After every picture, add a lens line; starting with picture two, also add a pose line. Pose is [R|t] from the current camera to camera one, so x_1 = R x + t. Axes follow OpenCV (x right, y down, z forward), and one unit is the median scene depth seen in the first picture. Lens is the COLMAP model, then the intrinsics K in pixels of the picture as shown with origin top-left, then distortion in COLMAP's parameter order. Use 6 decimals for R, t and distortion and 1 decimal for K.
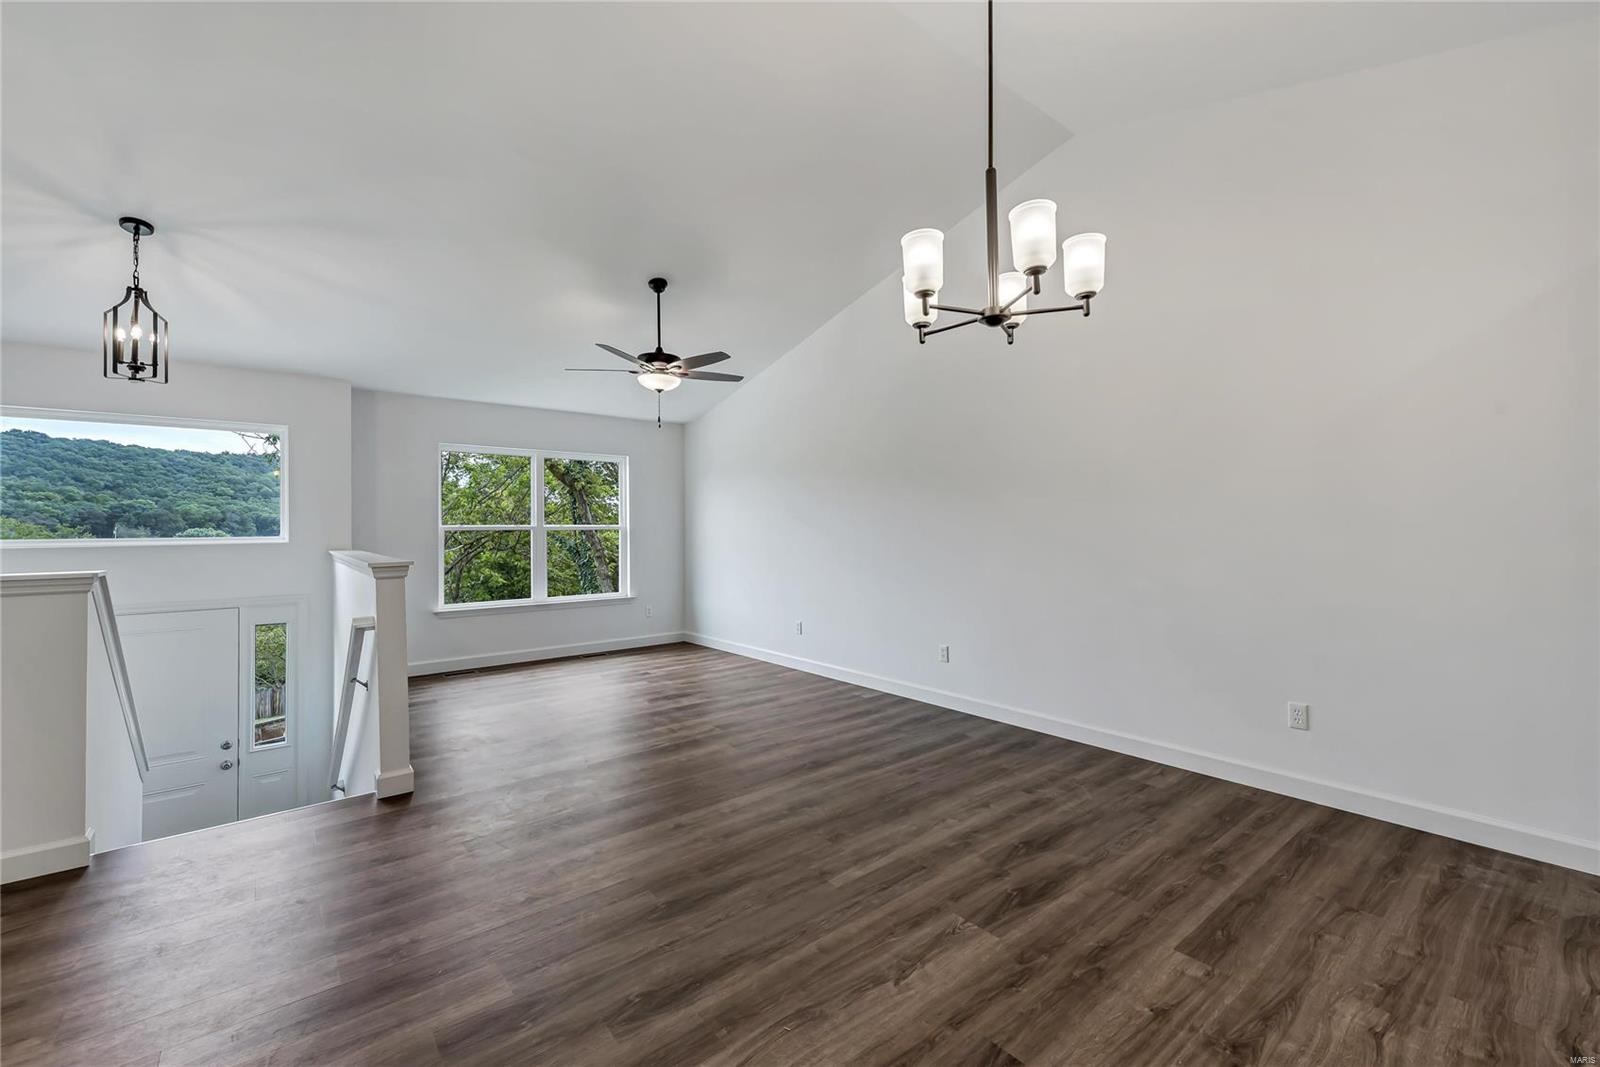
lens RADIAL K [[668.2, 0, 812.1], [0, 668.2, 531.9], [0, 0, 1]] dist [0.002542, 0.000100]
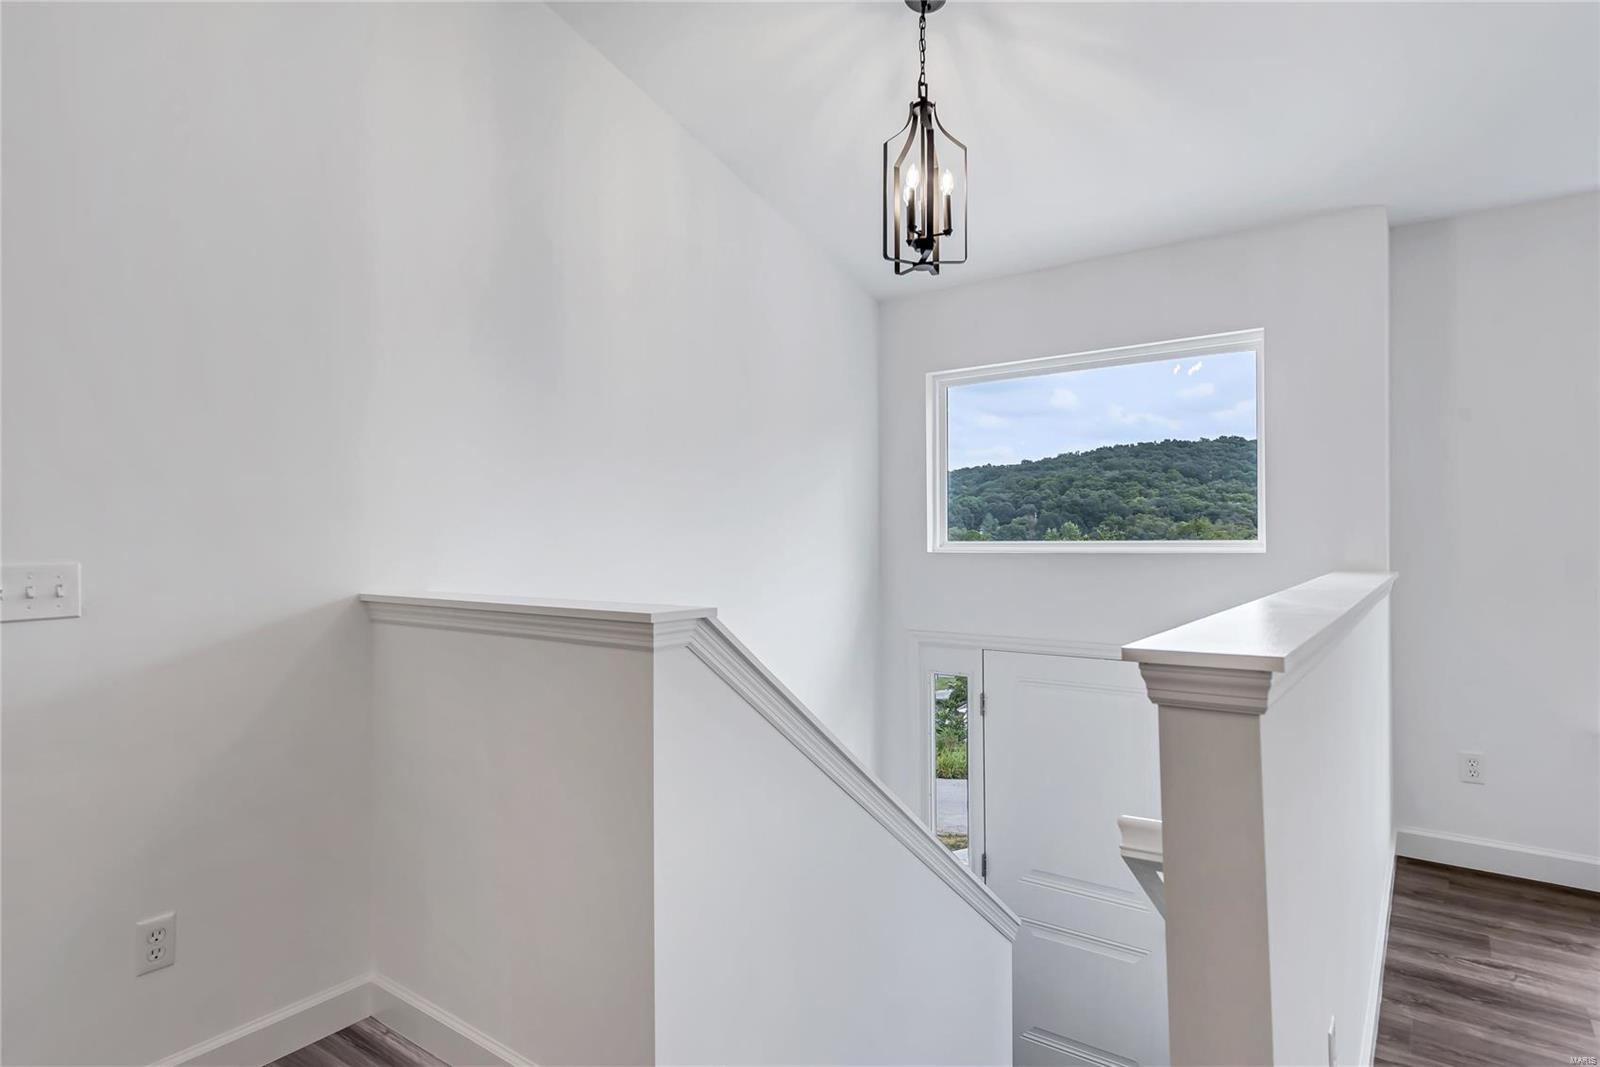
lens RADIAL K [[863.9, 0, 802.4], [0, 863.9, 532.3], [0, 0, 1]] dist [-0.002854, -0.000199]
pose [[0.243482, 0.000809, -0.969905, -0.219590], [0.000332, 1.000000, 0.000918, -0.001167], [0.969905, -0.000545, 0.243481, 0.486381]]
